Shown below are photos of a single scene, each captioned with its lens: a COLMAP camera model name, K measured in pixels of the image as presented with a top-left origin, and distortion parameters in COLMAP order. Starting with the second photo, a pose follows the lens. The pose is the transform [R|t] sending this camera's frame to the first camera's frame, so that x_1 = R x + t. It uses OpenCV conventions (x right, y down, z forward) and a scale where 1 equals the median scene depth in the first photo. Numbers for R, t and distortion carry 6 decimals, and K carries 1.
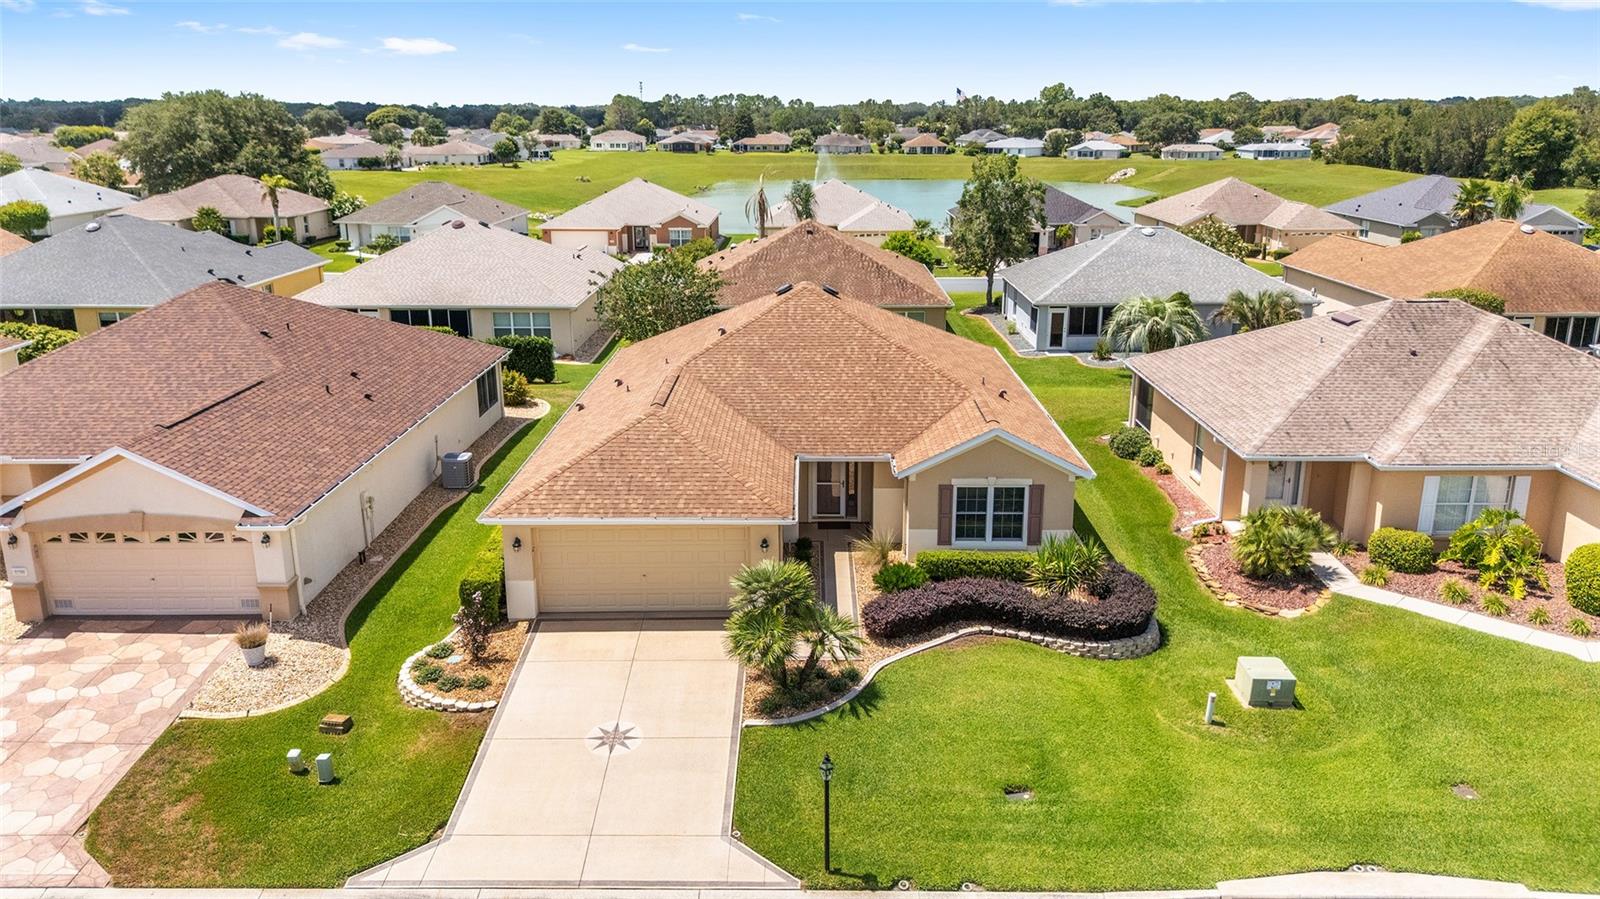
lens RADIAL K [[1182.1, 0, 800.0], [0, 1182.1, 449.5], [0, 0, 1]] dist [0.076462, -0.095538]
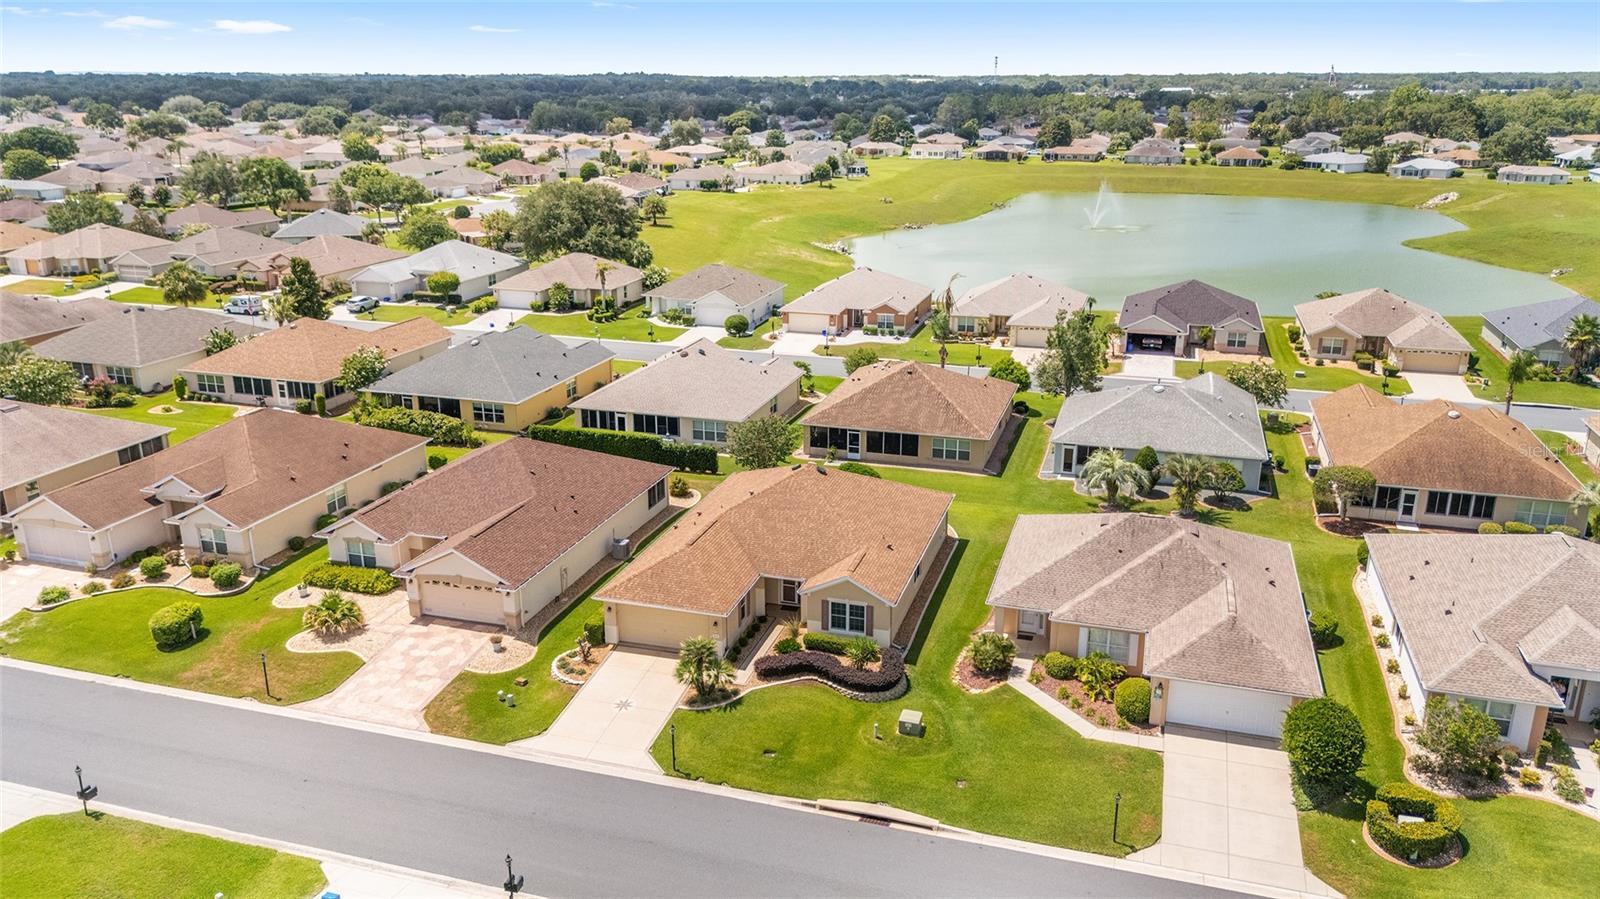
lens RADIAL K [[1169.3, 0, 800.0], [0, 1169.3, 449.5], [0, 0, 1]] dist [0.098613, -0.137143]
pose [[0.957823, 0.087583, -0.273687, 0.585341], [-0.079266, 0.995997, 0.041326, -0.292080], [0.276211, -0.017889, 0.960931, -0.860120]]
